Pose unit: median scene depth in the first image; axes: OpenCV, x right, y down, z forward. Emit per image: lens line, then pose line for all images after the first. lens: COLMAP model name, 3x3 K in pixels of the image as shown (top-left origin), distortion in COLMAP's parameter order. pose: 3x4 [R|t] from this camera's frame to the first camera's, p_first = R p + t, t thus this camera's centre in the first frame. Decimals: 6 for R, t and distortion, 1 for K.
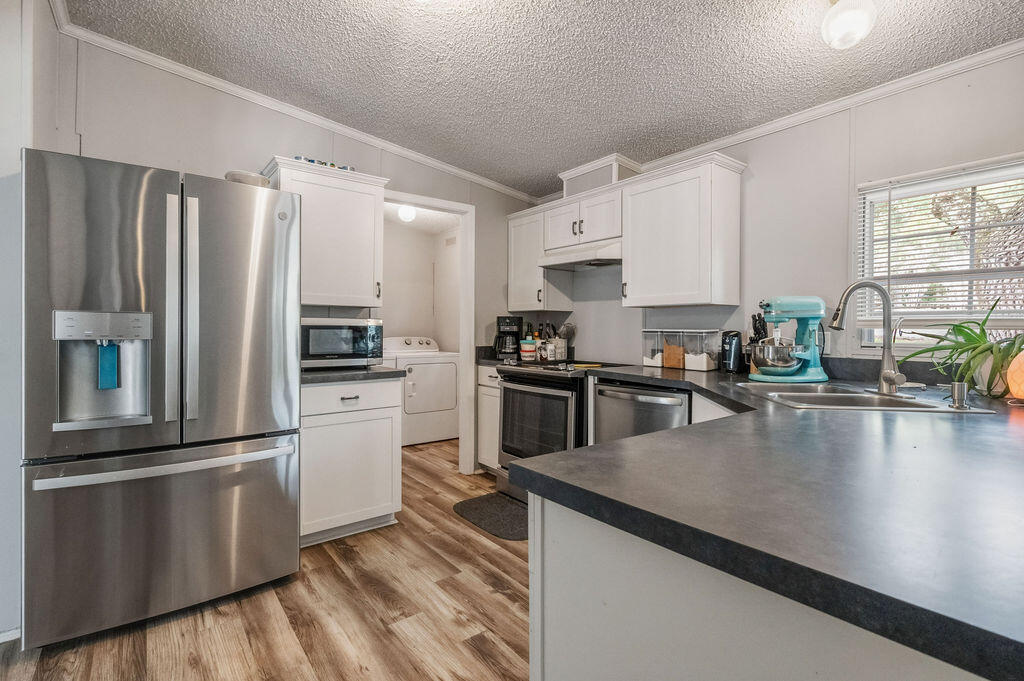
lens RADIAL K [[479.9, 0, 515.9], [0, 479.9, 334.4], [0, 0, 1]] dist [0.000057, -0.000082]
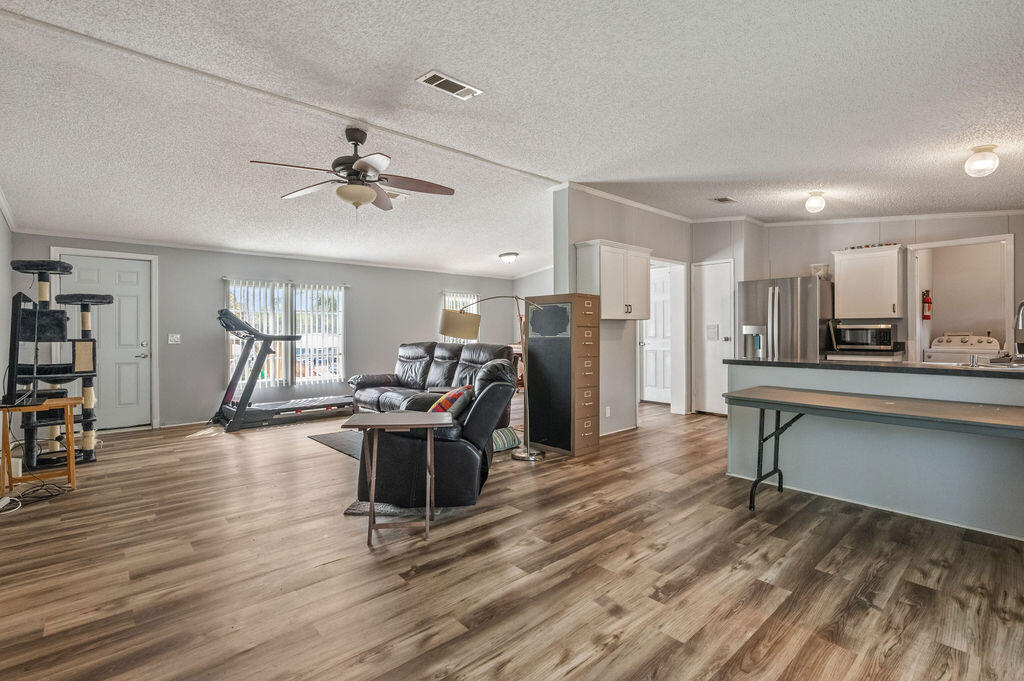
lens RADIAL K [[474.8, 0, 515.6], [0, 474.8, 330.1], [0, 0, 1]] dist [0.002224, -0.000054]
pose [[0.079247, -0.006975, -0.996831, 1.514997], [-0.007341, 0.999944, -0.007580, 0.013305], [0.996828, 0.007919, 0.079192, -0.604968]]
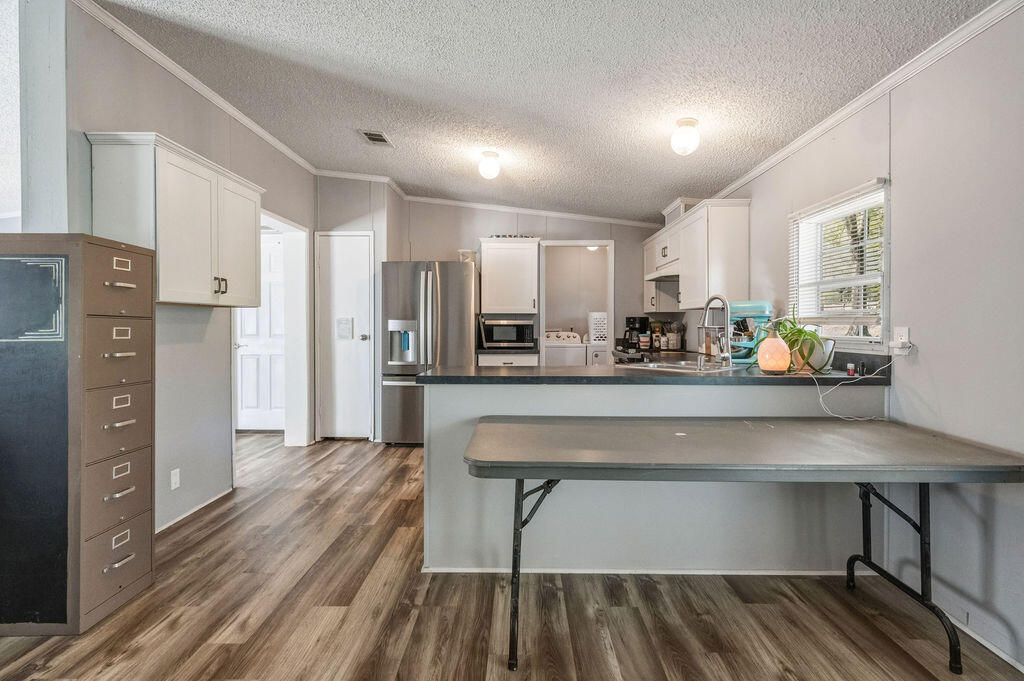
lens RADIAL K [[474.8, 0, 515.6], [0, 474.8, 330.1], [0, 0, 1]] dist [0.002224, -0.000054]
pose [[0.783987, 0.001047, -0.620776, 0.794289], [-0.003554, 0.999990, -0.002803, 0.007994], [0.620767, 0.004404, 0.783983, -0.414666]]
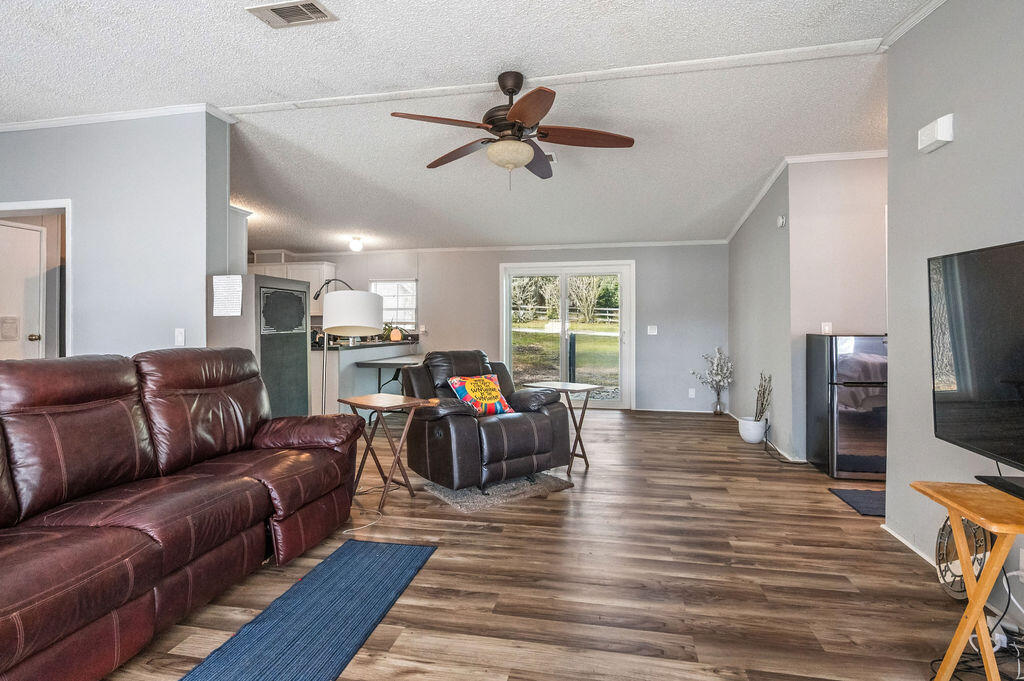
lens RADIAL K [[499.1, 0, 515.7], [0, 499.1, 329.6], [0, 0, 1]] dist [0.000943, 0.000152]
pose [[0.753143, -0.011087, 0.657764, -0.626042], [0.012502, 0.999919, 0.002540, 0.020244], [-0.657739, 0.006310, 0.753220, -1.821680]]
